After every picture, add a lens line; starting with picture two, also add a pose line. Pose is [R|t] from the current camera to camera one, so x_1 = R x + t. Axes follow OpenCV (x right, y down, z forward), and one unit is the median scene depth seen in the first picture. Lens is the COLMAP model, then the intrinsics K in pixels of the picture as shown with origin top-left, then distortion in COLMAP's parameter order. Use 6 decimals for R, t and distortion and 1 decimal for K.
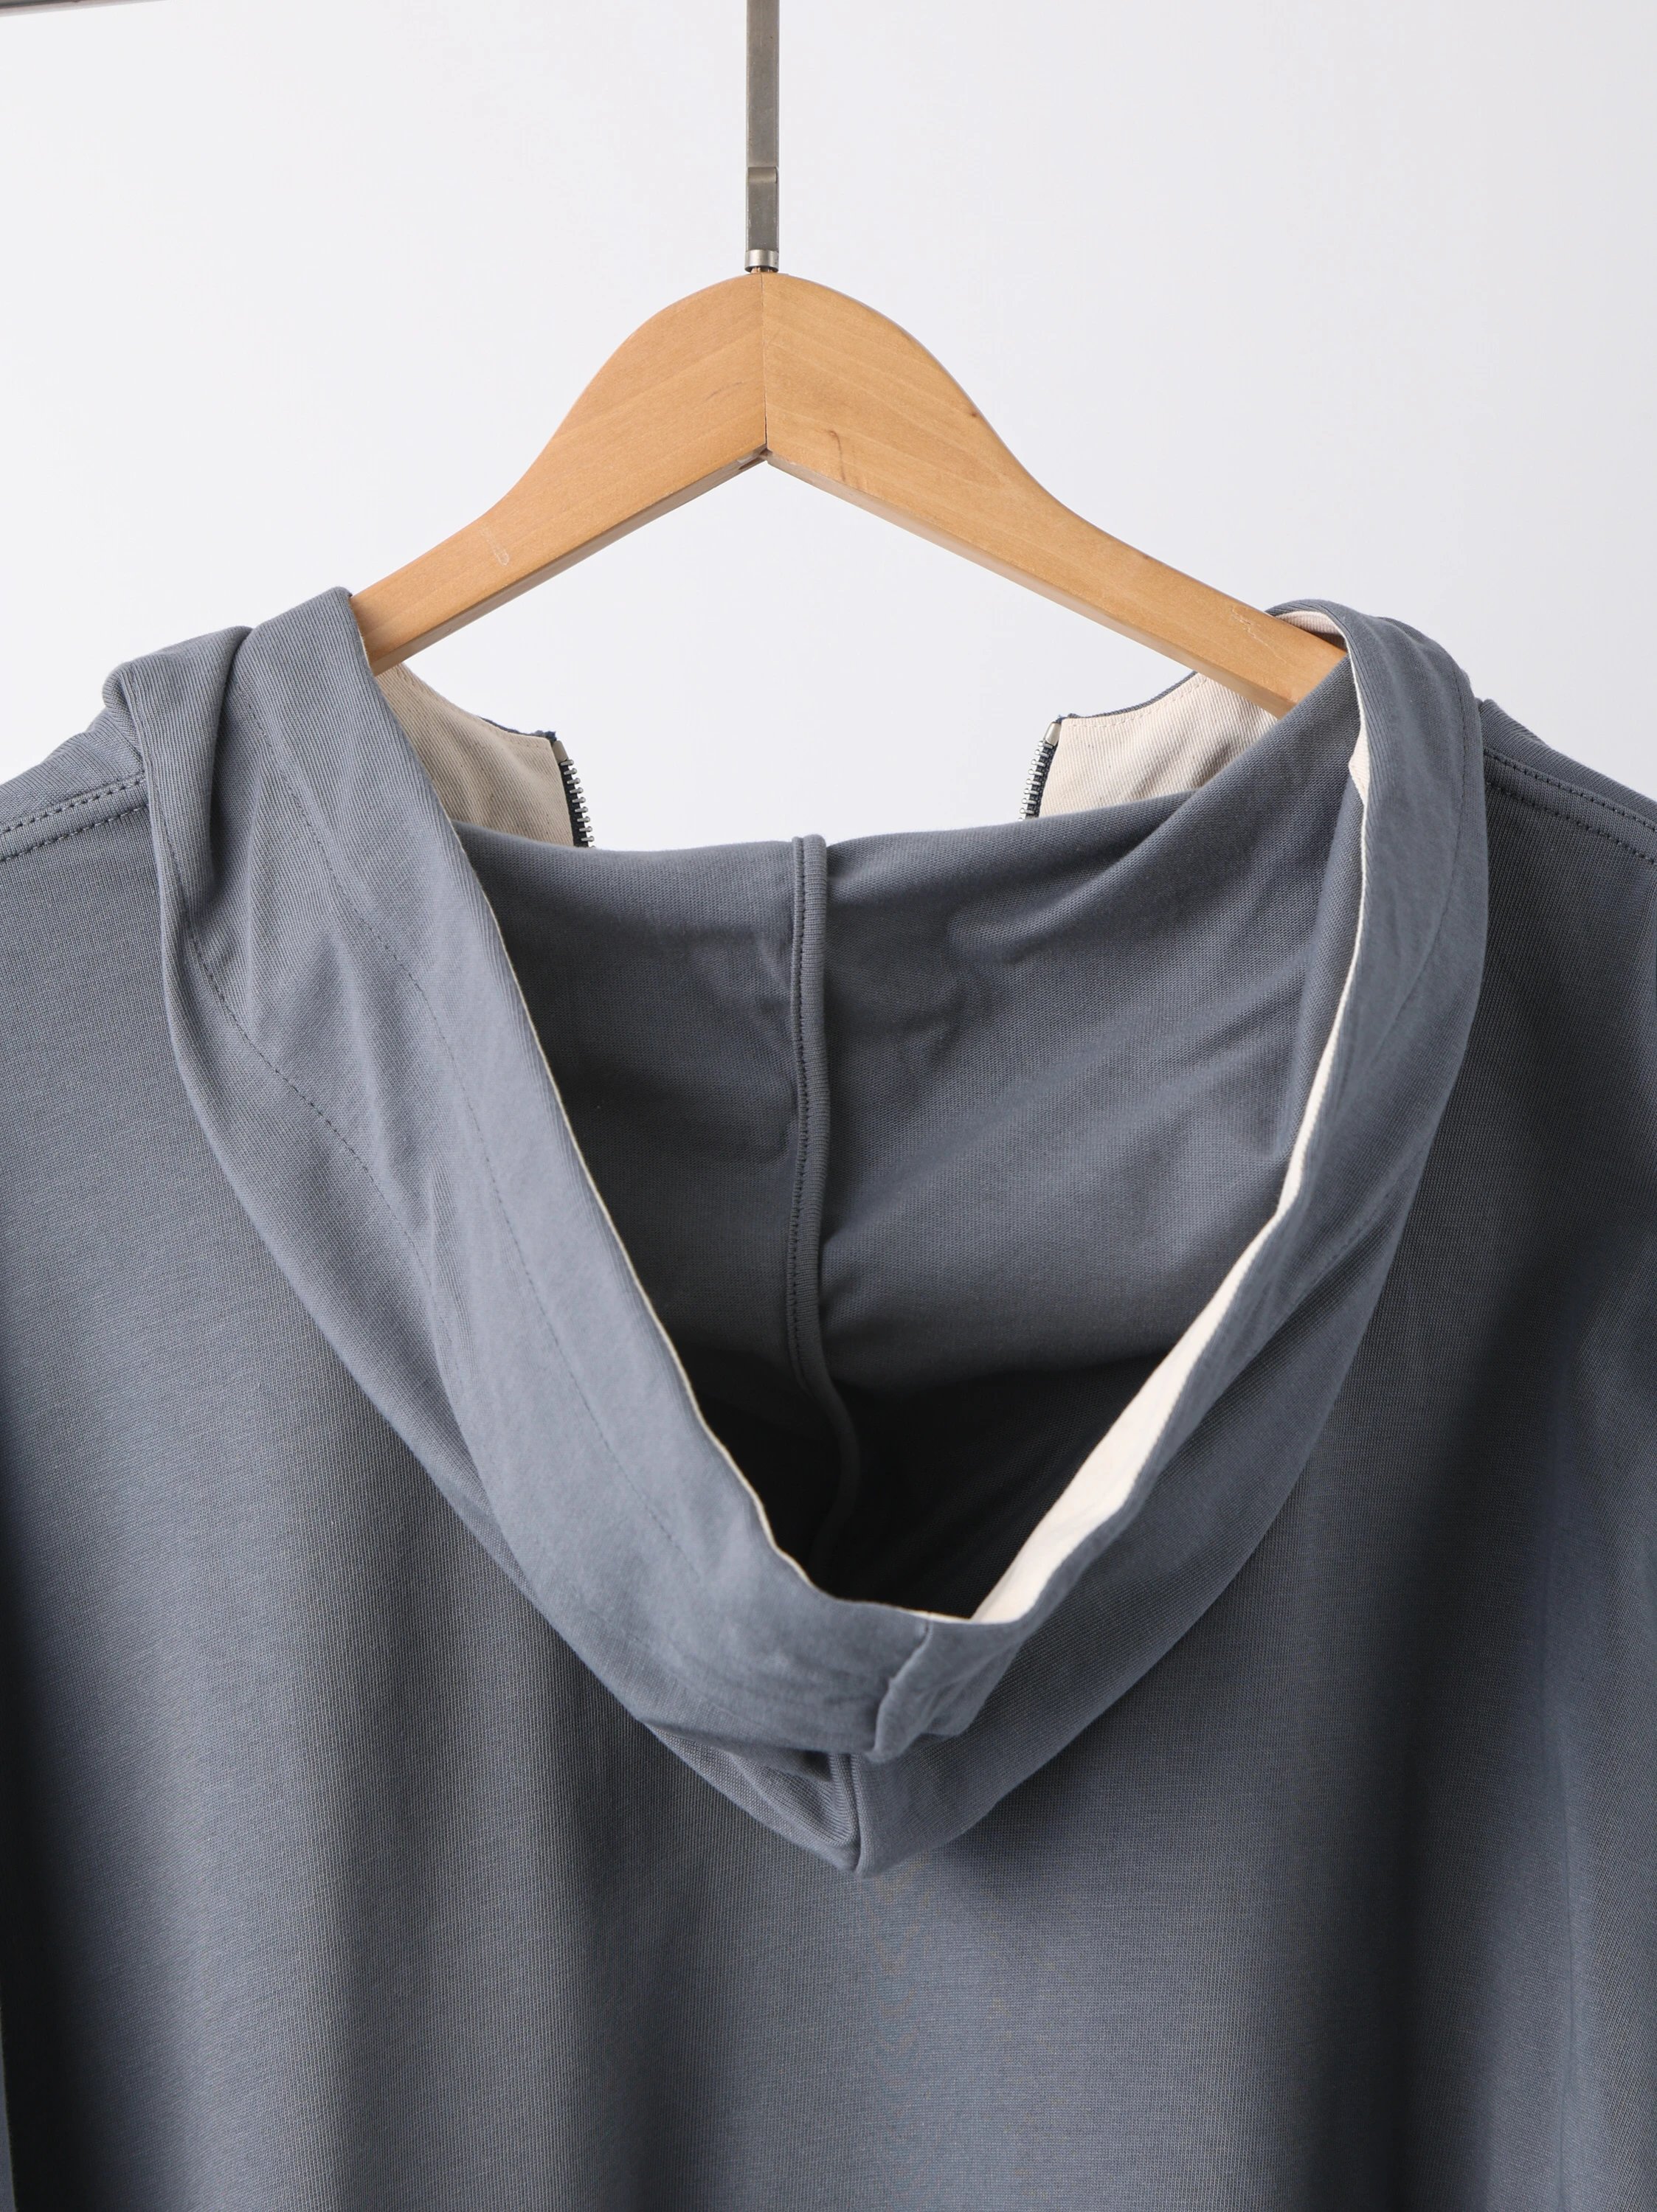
lens RADIAL K [[6922.0, 0, 904.2], [0, 6922.0, 1117.8], [0, 0, 1]] dist [0.476387, 0.000000]
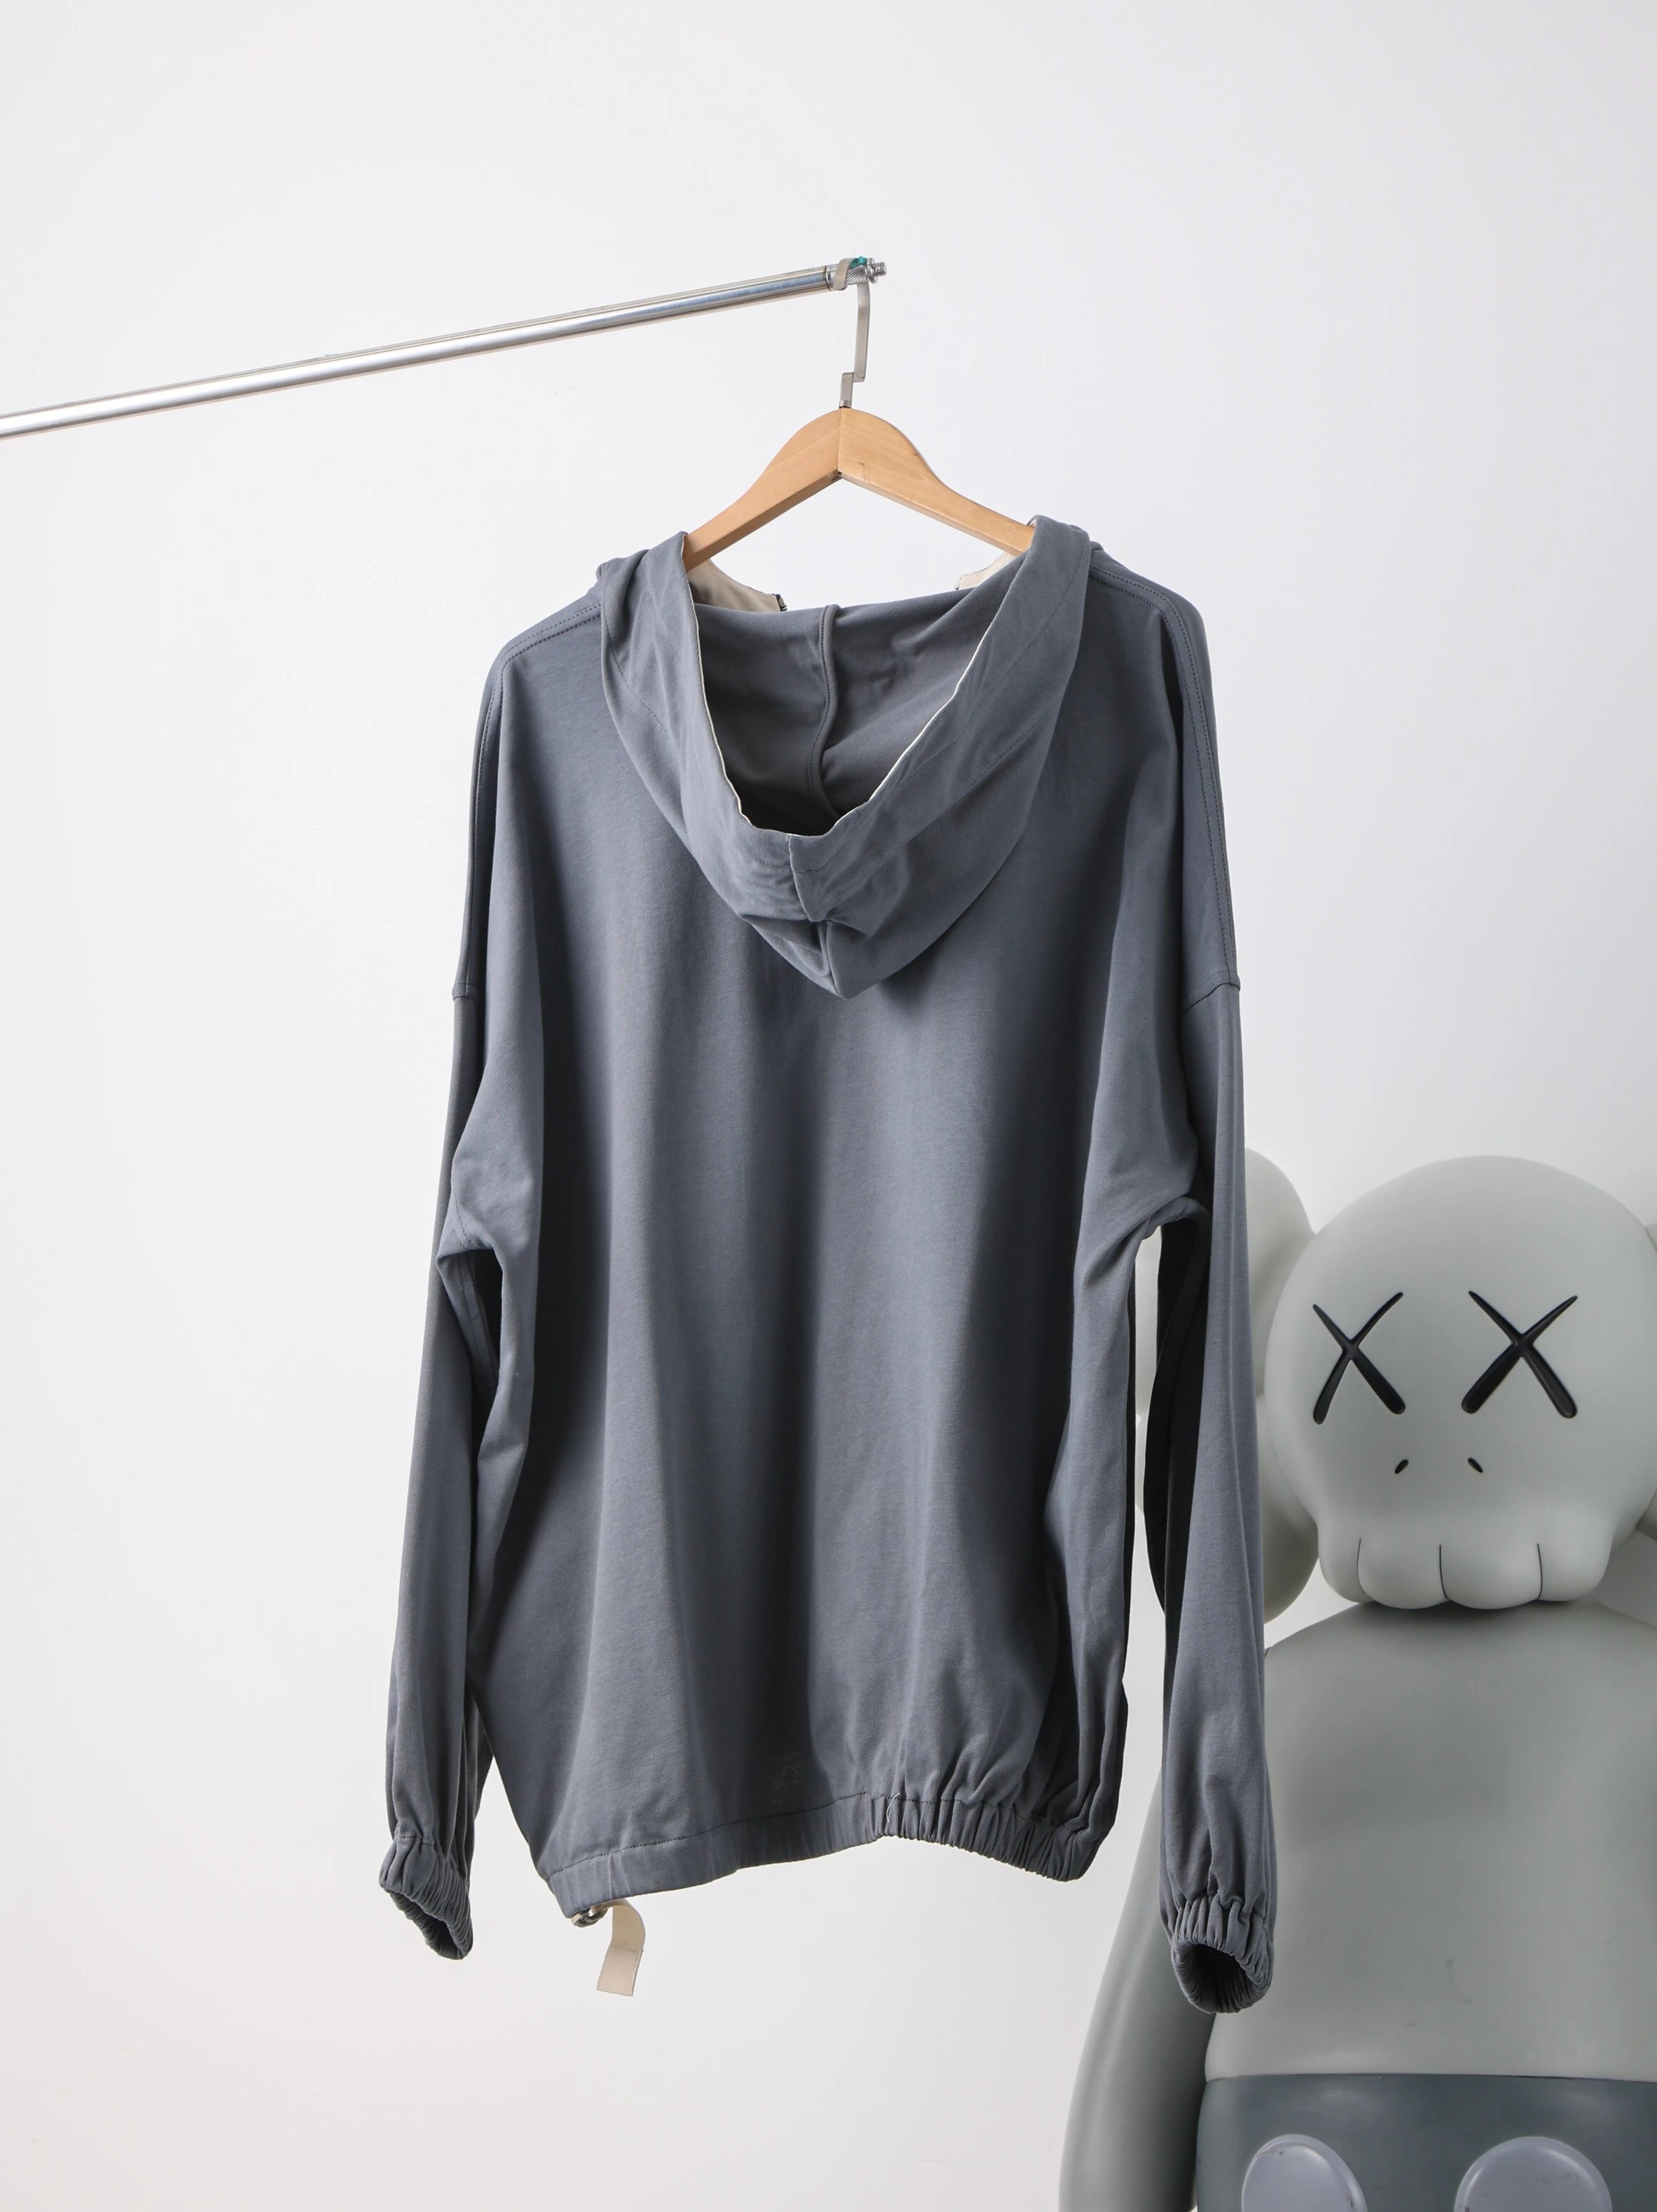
lens RADIAL K [[5723.5, 0, 833.1], [0, 5723.5, 1099.2], [0, 0, 1]] dist [0.364243, 0.000000]
pose [[0.940723, -0.021967, -0.338464, 0.715945], [-0.034737, 0.986413, -0.160568, 0.491868], [0.337393, 0.162807, 0.927178, -0.986007]]
